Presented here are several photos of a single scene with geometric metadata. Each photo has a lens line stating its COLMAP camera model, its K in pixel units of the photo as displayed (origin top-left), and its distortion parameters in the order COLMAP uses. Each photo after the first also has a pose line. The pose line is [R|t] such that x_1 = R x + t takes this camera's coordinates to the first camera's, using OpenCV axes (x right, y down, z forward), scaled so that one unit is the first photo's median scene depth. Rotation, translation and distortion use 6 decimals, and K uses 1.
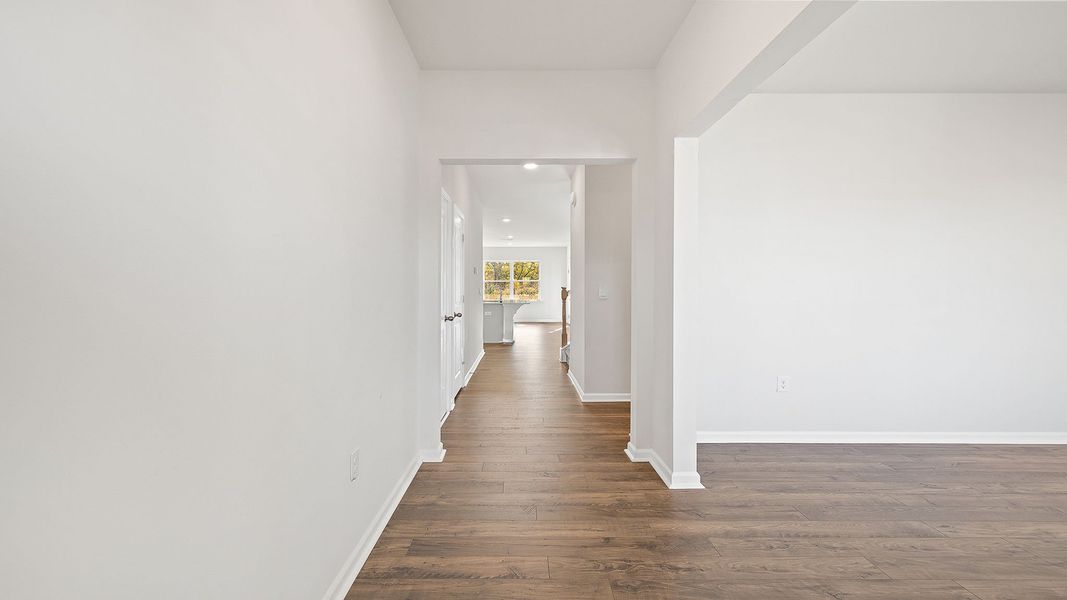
lens RADIAL K [[434.5, 0, 531.4], [0, 434.5, 297.8], [0, 0, 1]] dist [-0.000311, -0.000255]
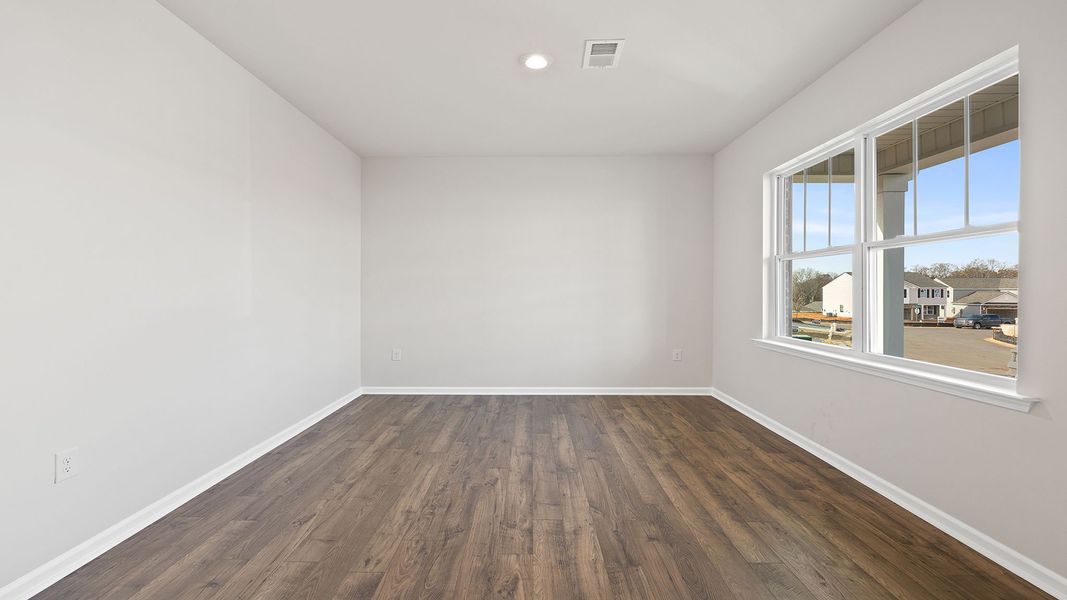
lens RADIAL K [[434.5, 0, 531.9], [0, 434.5, 297.6], [0, 0, 1]] dist [-0.000311, -0.000255]
pose [[0.008573, -0.003051, 0.999959, 0.064672], [0.004439, 0.999986, 0.003013, -0.009761], [-0.999953, 0.004413, 0.008587, 0.573890]]
